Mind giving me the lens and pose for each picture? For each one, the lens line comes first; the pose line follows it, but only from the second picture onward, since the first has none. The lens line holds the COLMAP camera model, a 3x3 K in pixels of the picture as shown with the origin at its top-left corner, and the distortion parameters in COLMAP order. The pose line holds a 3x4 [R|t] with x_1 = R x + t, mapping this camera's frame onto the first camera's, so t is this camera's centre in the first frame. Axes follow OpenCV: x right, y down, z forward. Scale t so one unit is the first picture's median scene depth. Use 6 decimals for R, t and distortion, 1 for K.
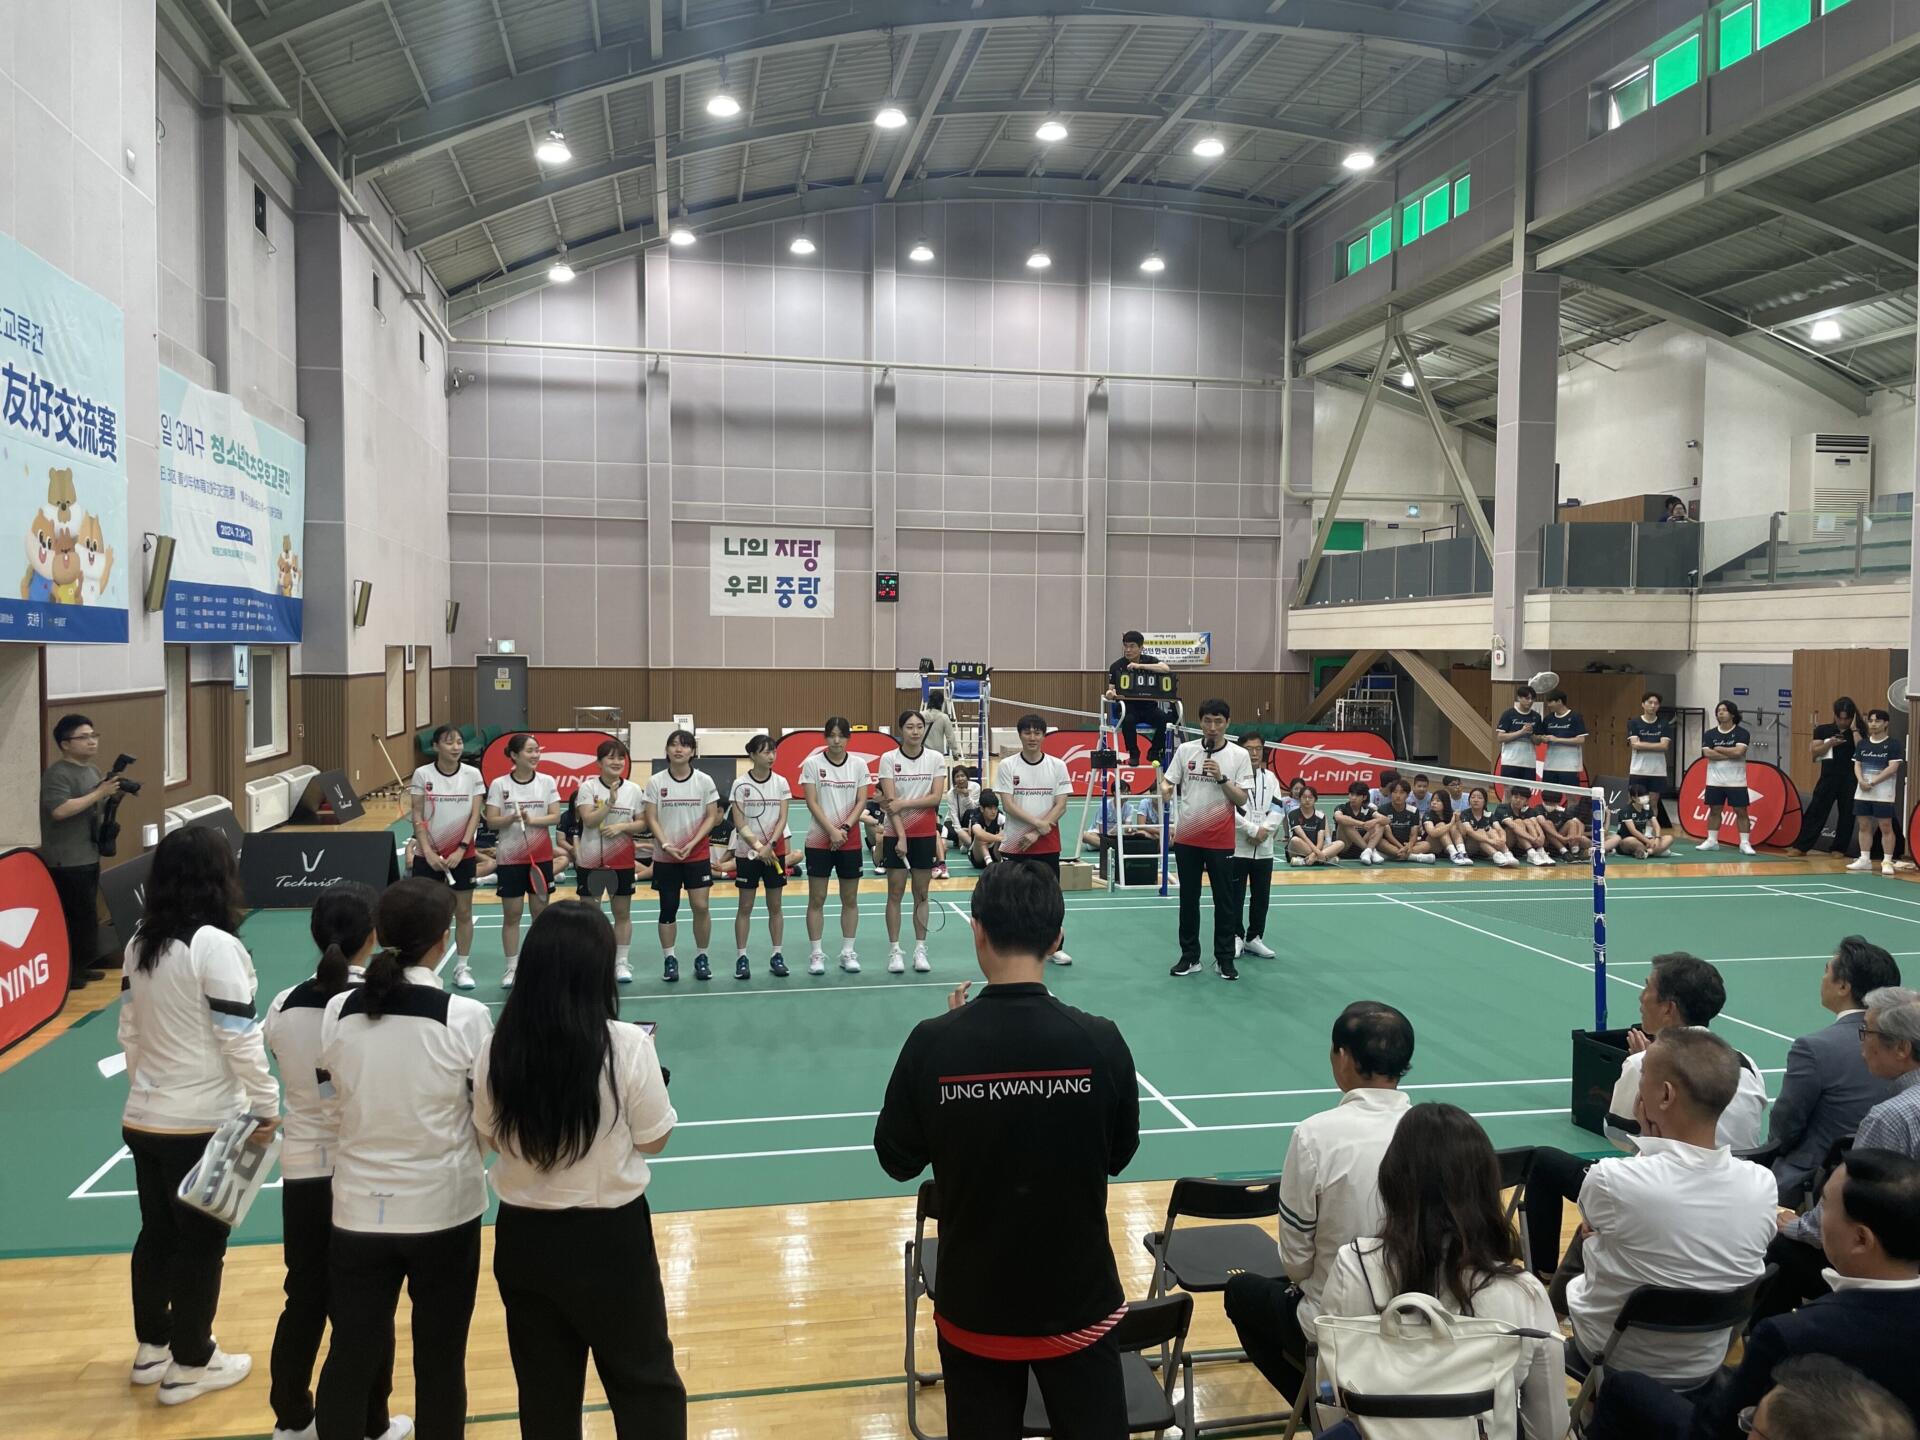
lens RADIAL K [[1448.8, 0, 970.7], [0, 1448.8, 724.4], [0, 0, 1]] dist [0.079113, -0.107176]
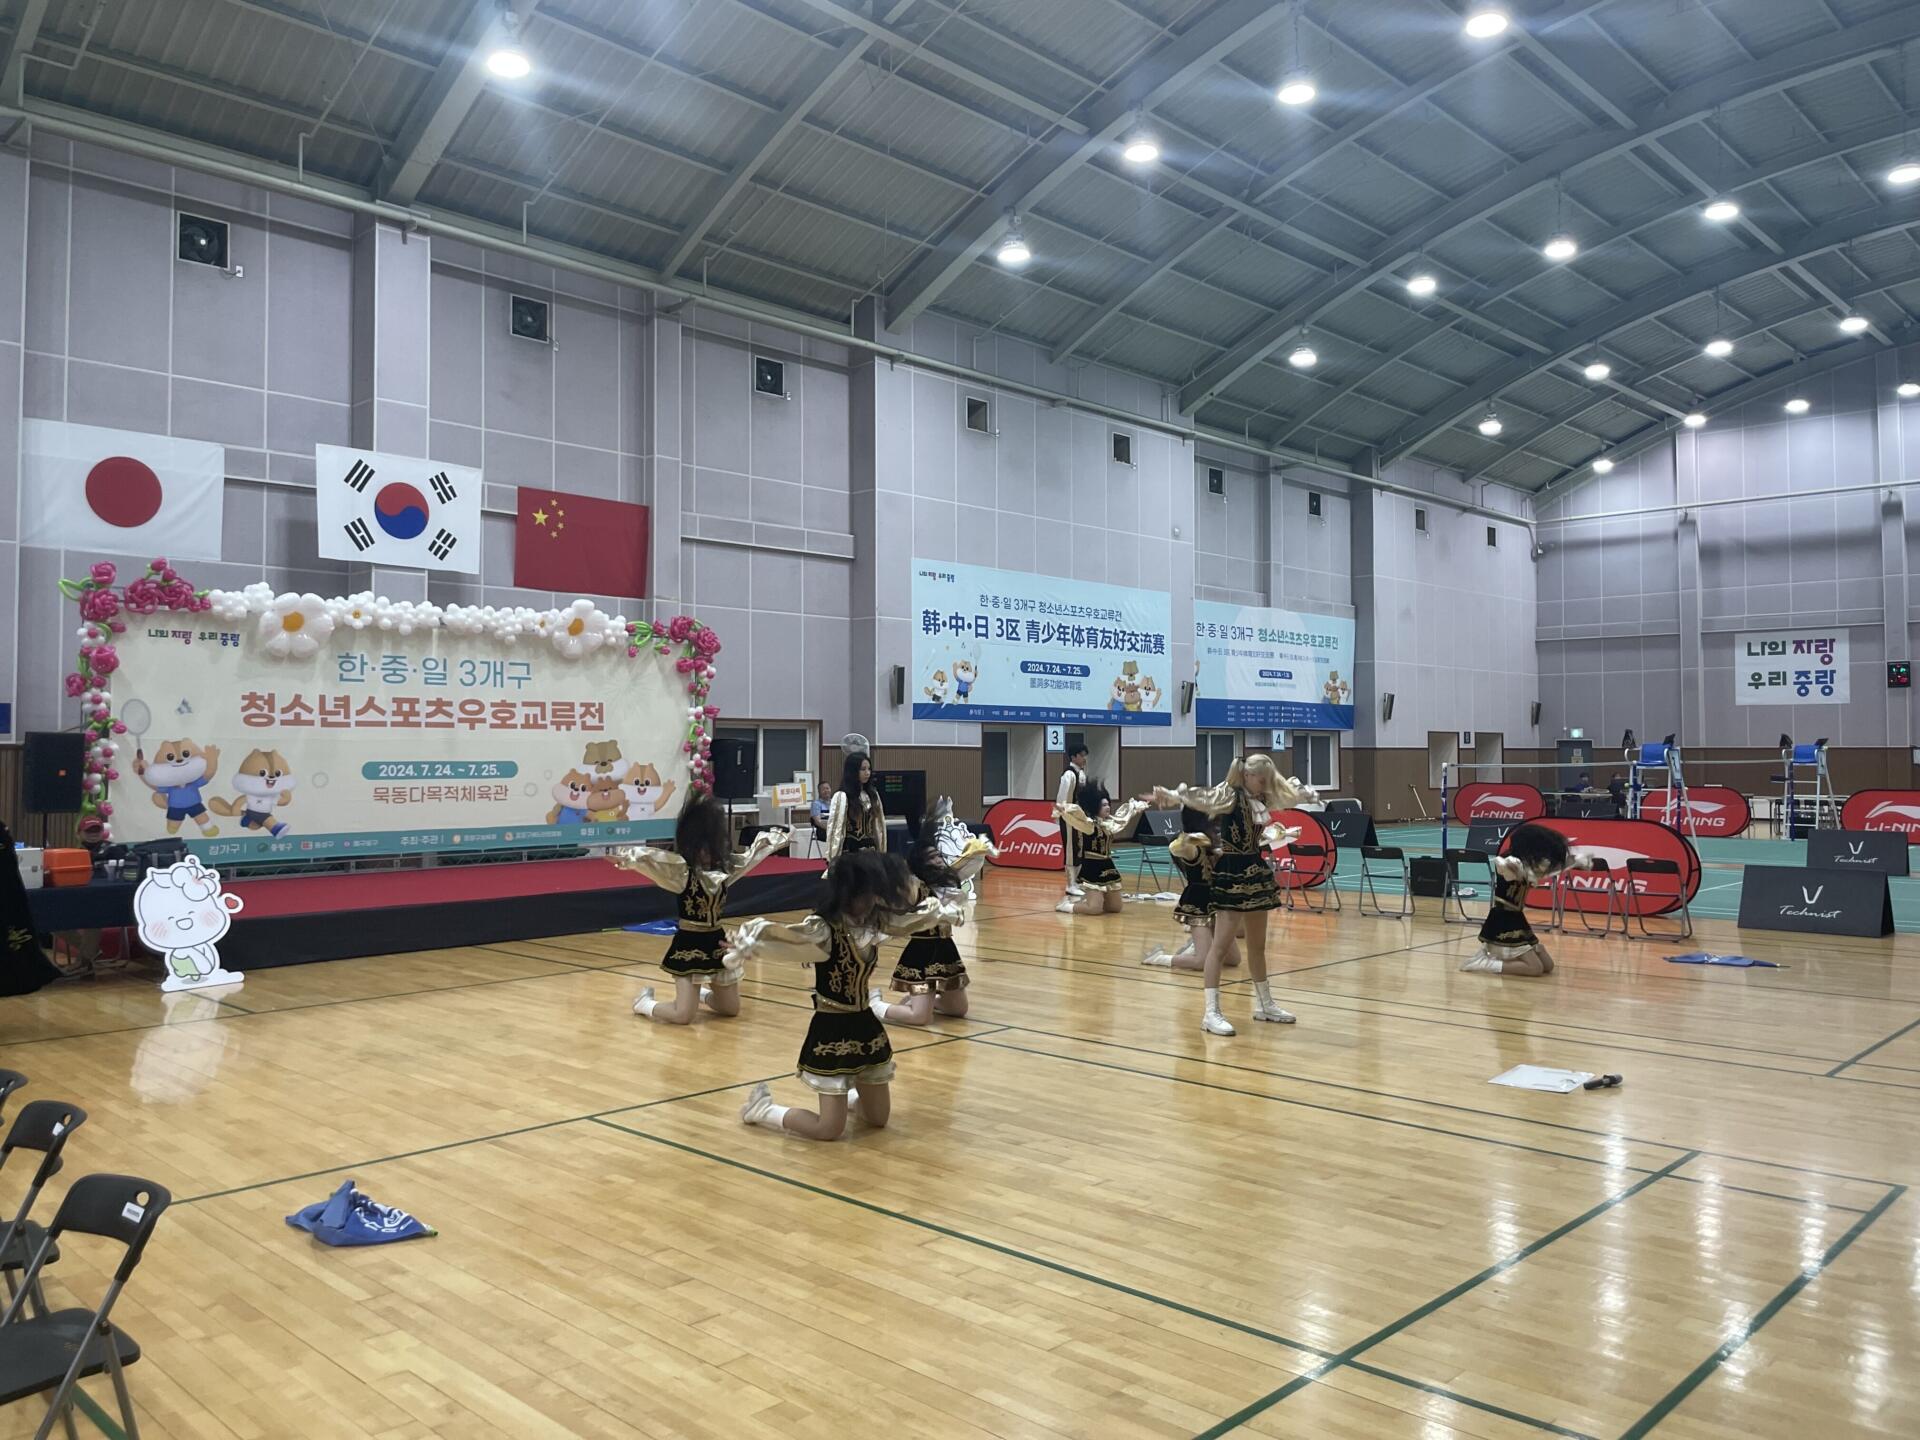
lens RADIAL K [[1448.8, 0, 971.4], [0, 1448.8, 715.8], [0, 0, 1]] dist [0.079113, -0.107176]
pose [[0.573585, -0.029704, -0.818607, 0.483786], [-0.034685, 0.997565, -0.060500, 0.033710], [0.818411, 0.063095, 0.571158, -0.261396]]
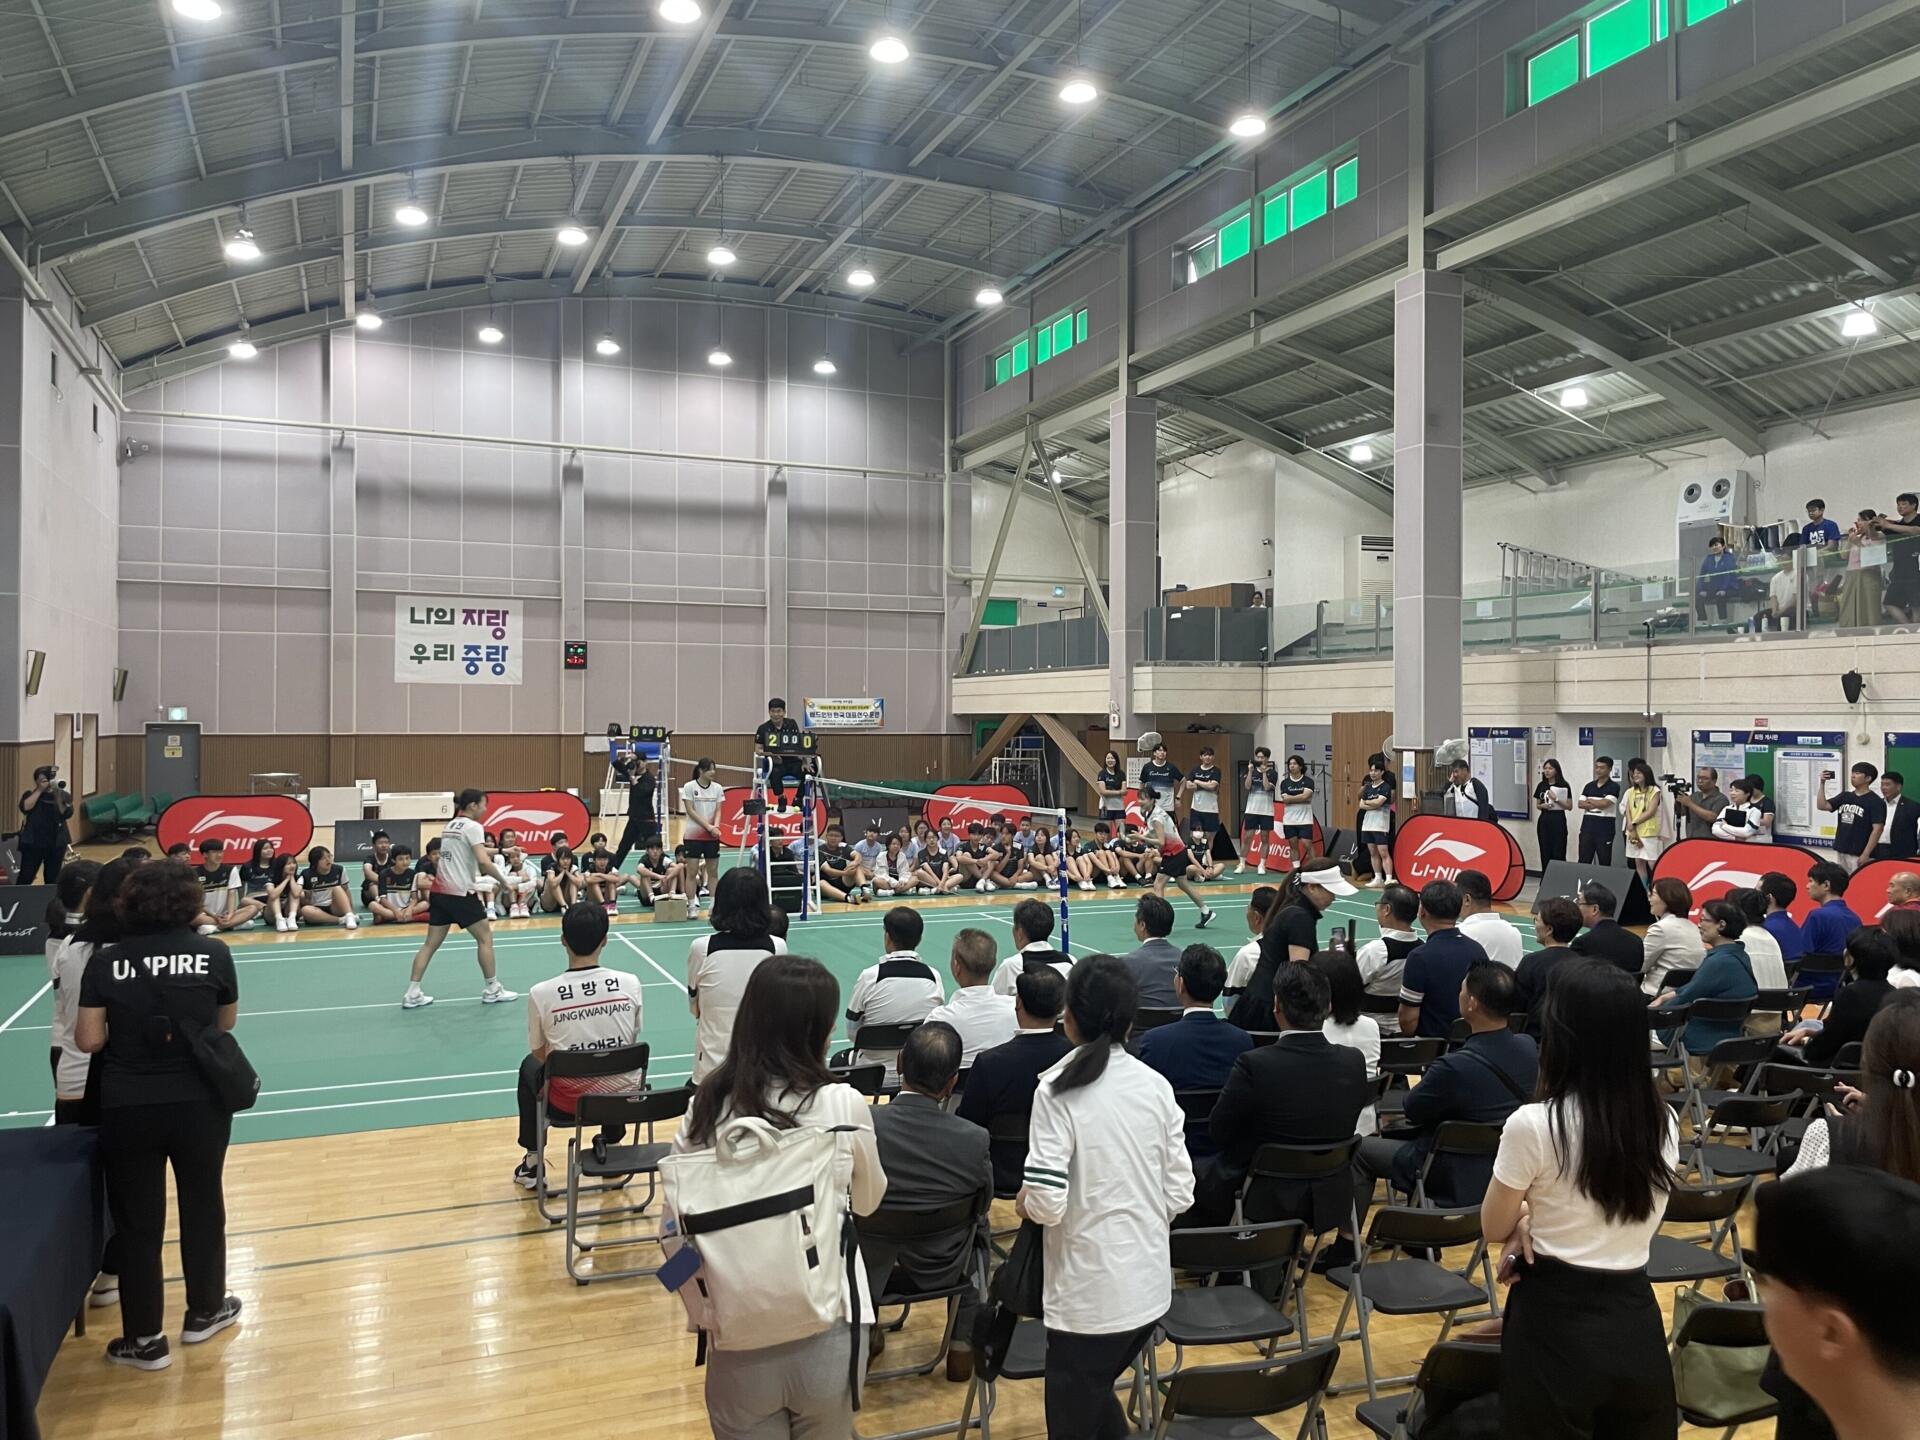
lens RADIAL K [[1448.8, 0, 967.8], [0, 1448.8, 711.9], [0, 0, 1]] dist [0.079113, -0.107176]
pose [[0.980704, -0.003505, 0.195465, 0.014970], [0.013947, 0.998546, -0.052074, 0.005074], [-0.194999, 0.053796, 0.979327, -0.087587]]
